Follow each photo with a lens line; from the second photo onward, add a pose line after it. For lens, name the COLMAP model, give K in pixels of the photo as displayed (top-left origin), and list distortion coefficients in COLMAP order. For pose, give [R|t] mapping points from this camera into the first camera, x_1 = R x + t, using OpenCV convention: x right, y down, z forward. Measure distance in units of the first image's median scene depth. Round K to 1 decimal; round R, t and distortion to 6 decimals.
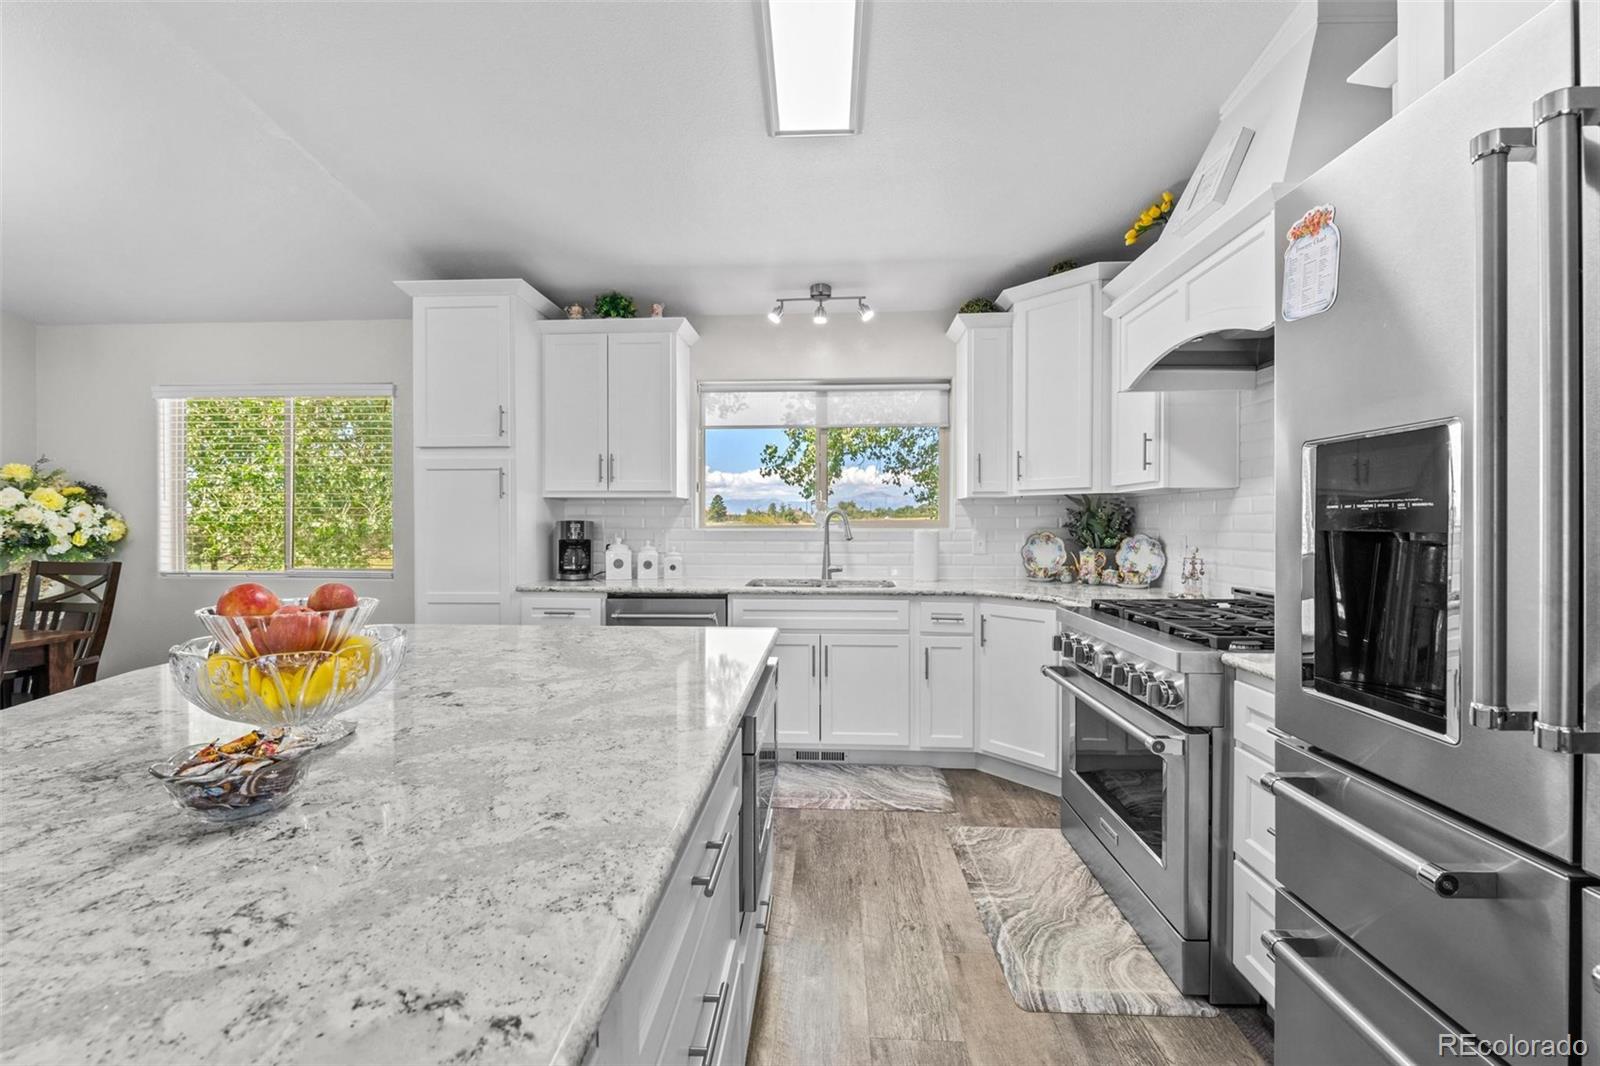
lens RADIAL K [[647.9, 0, 805.5], [0, 647.9, 533.5], [0, 0, 1]] dist [0.001372, -0.002982]
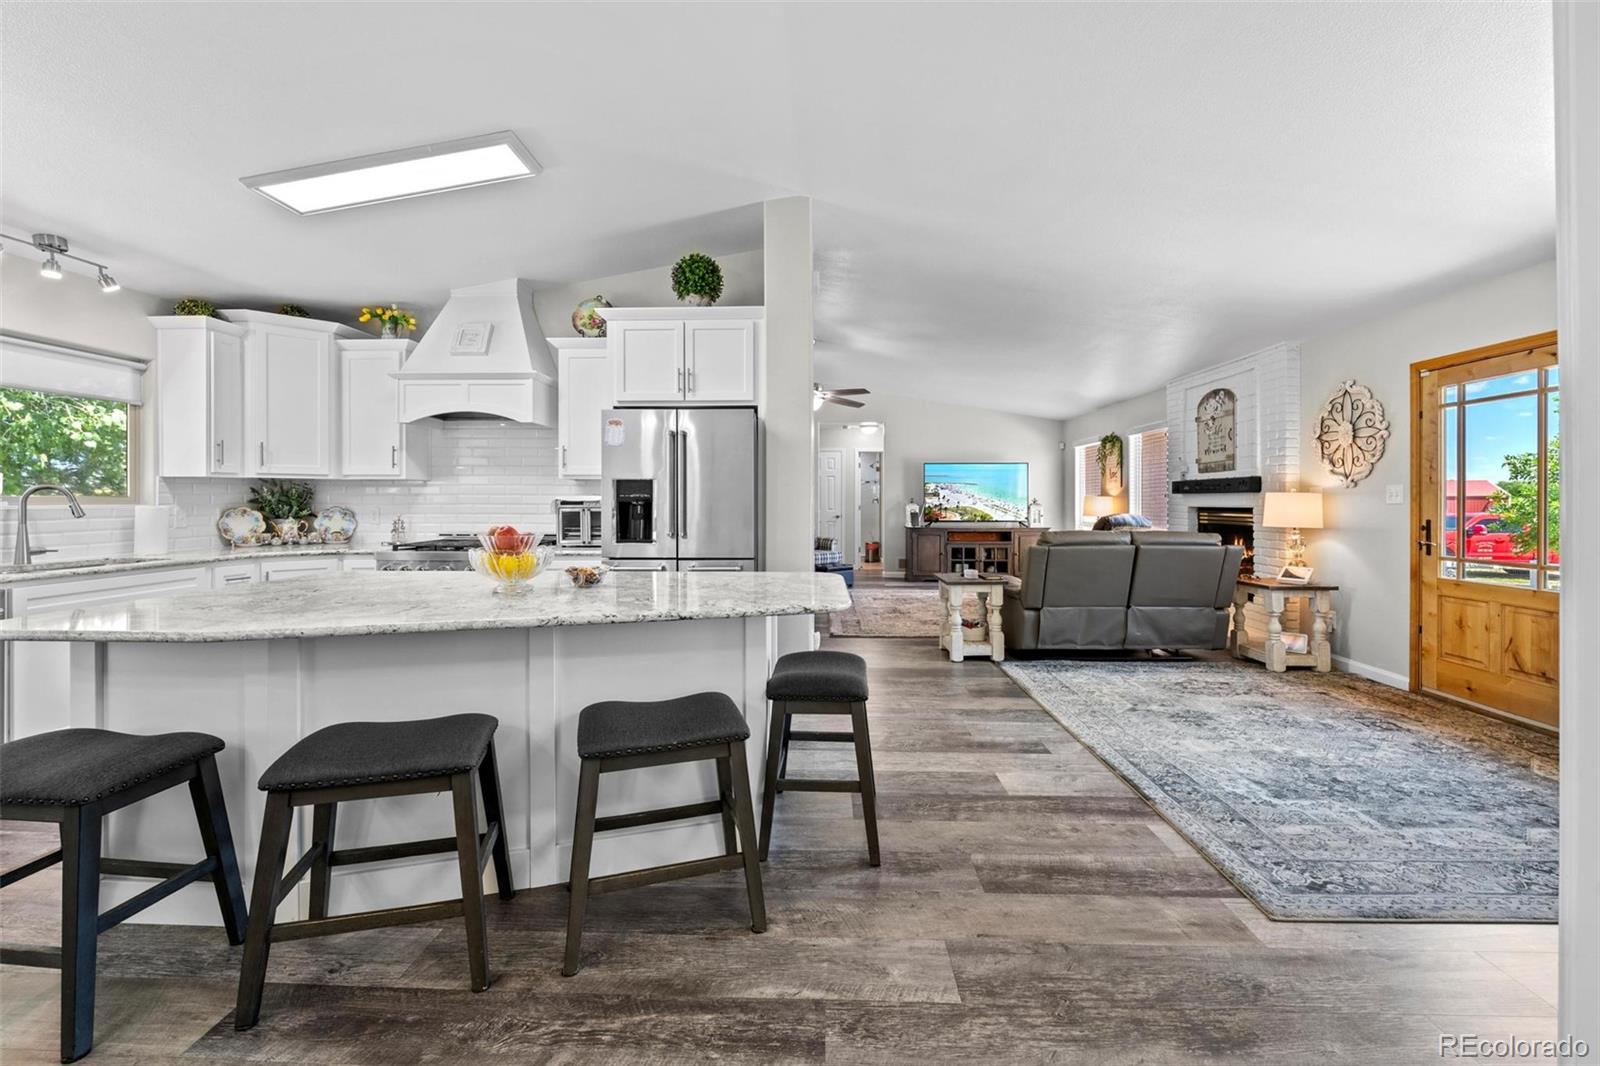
lens RADIAL K [[647.9, 0, 801.5], [0, 647.9, 498.6], [0, 0, 1]] dist [0.001372, -0.002982]
pose [[-0.016868, 0.001084, 0.999857, -0.903643], [0.015983, 0.999872, -0.000814, 0.000046], [-0.999730, 0.015967, -0.016883, -0.021232]]
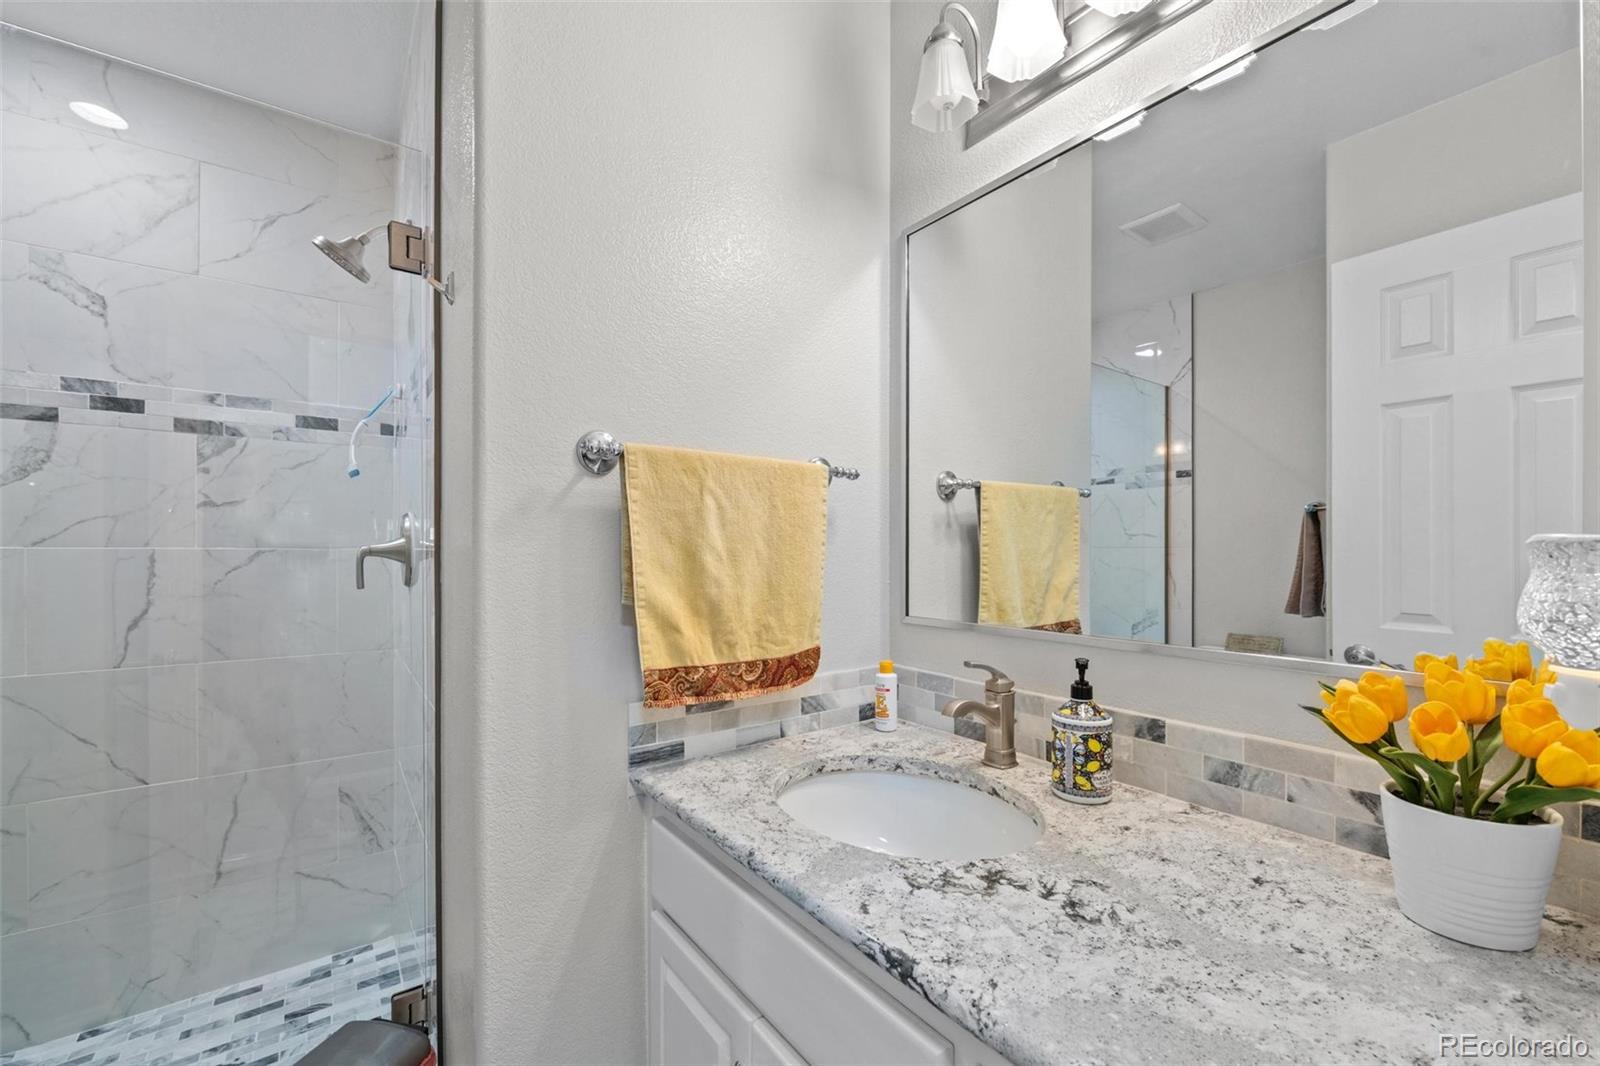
lens RADIAL K [[647.9, 0, 798.3], [0, 647.9, 547.4], [0, 0, 1]] dist [0.001372, -0.002982]
pose [[-0.632088, 0.003651, 0.774888, 2.379226], [0.011565, 0.999922, 0.004722, 0.004922], [-0.774810, 0.011946, -0.632081, -0.457647]]
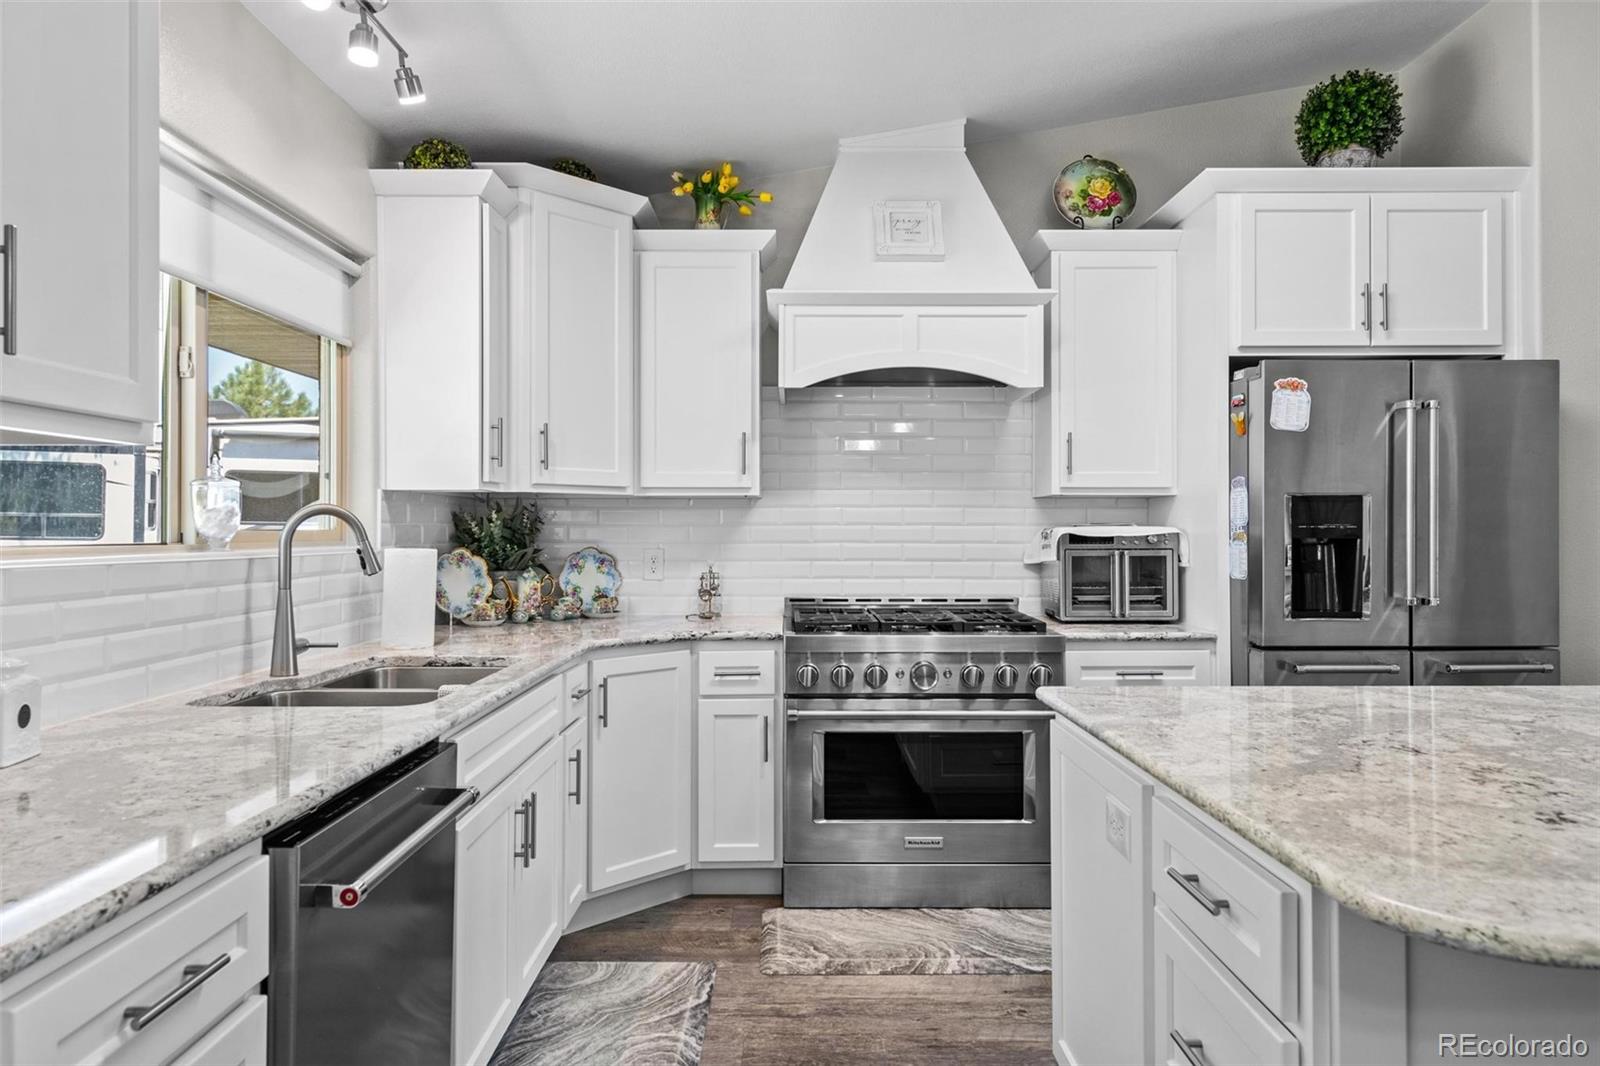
lens RADIAL K [[1004.0, 0, 797.9], [0, 1004.0, 521.2], [0, 0, 1]] dist [0.006660, -0.001735]
pose [[-0.049239, 0.009136, 0.998745, -0.653511], [0.016762, 0.999825, -0.008319, -0.015973], [-0.998646, 0.016331, -0.049383, 0.767214]]
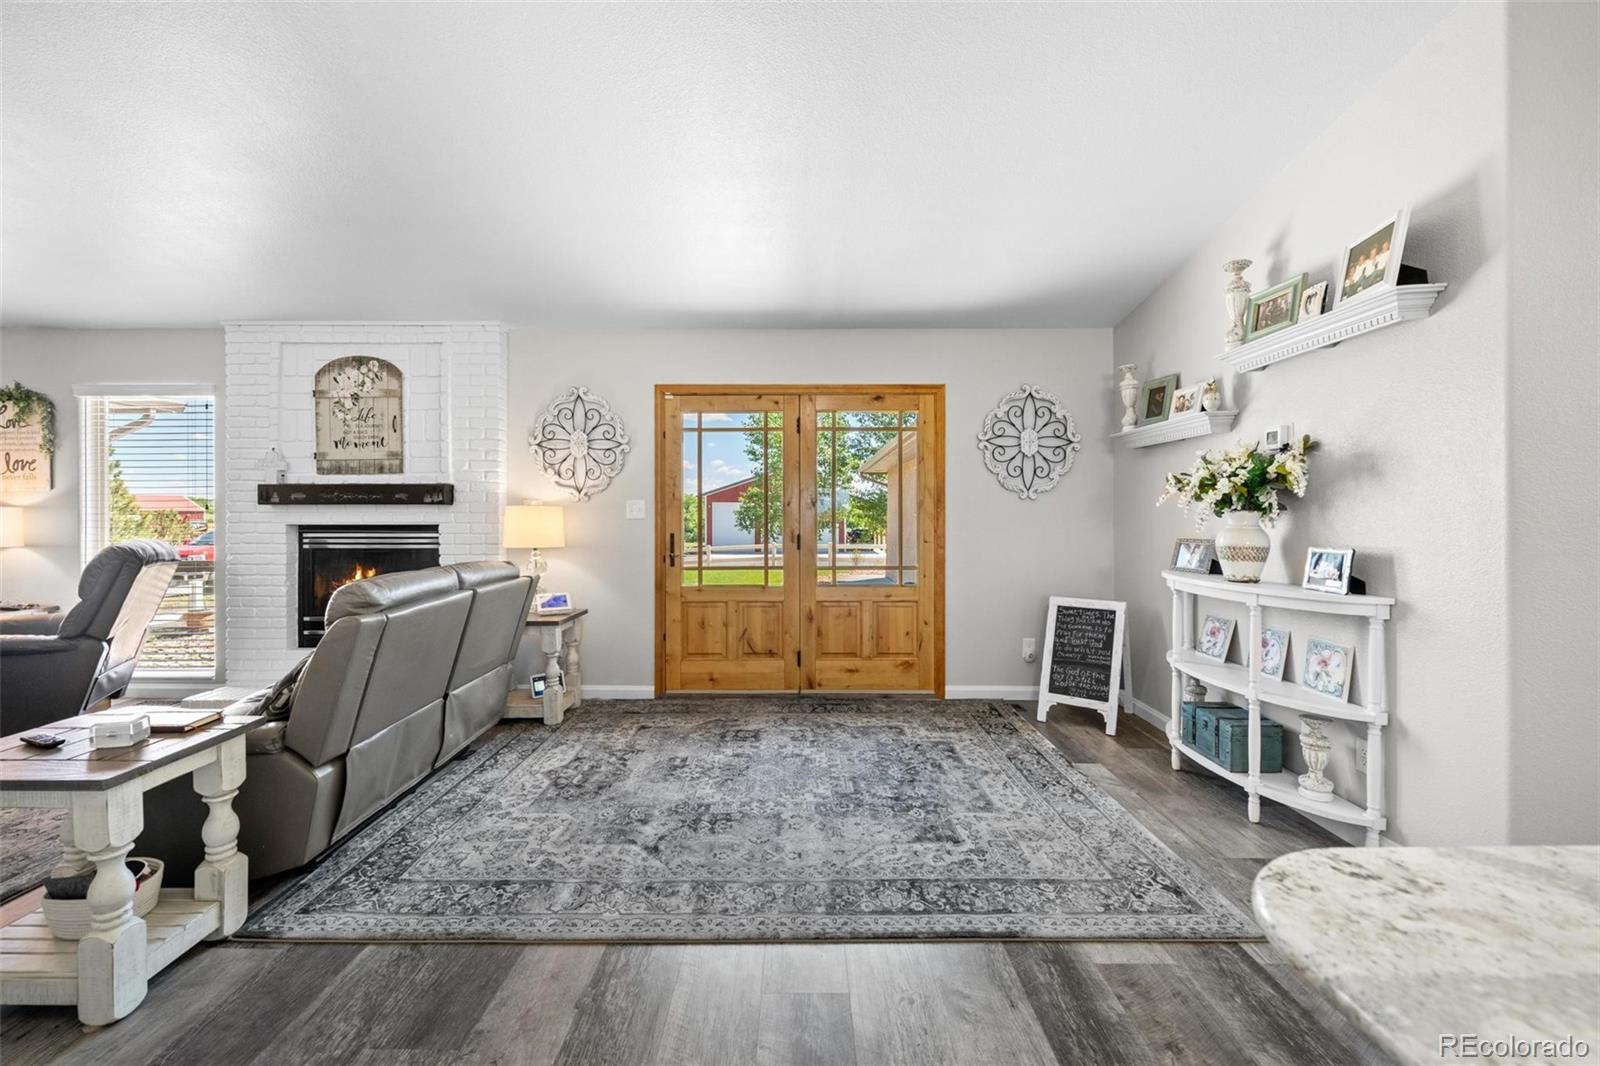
lens RADIAL K [[647.9, 0, 792.0], [0, 647.9, 518.3], [0, 0, 1]] dist [0.001372, -0.002982]
pose [[-0.998828, -0.002975, -0.048318, 0.059135], [-0.004021, 0.999760, 0.021558, -0.002105], [0.048243, 0.021727, -0.998599, 0.090871]]
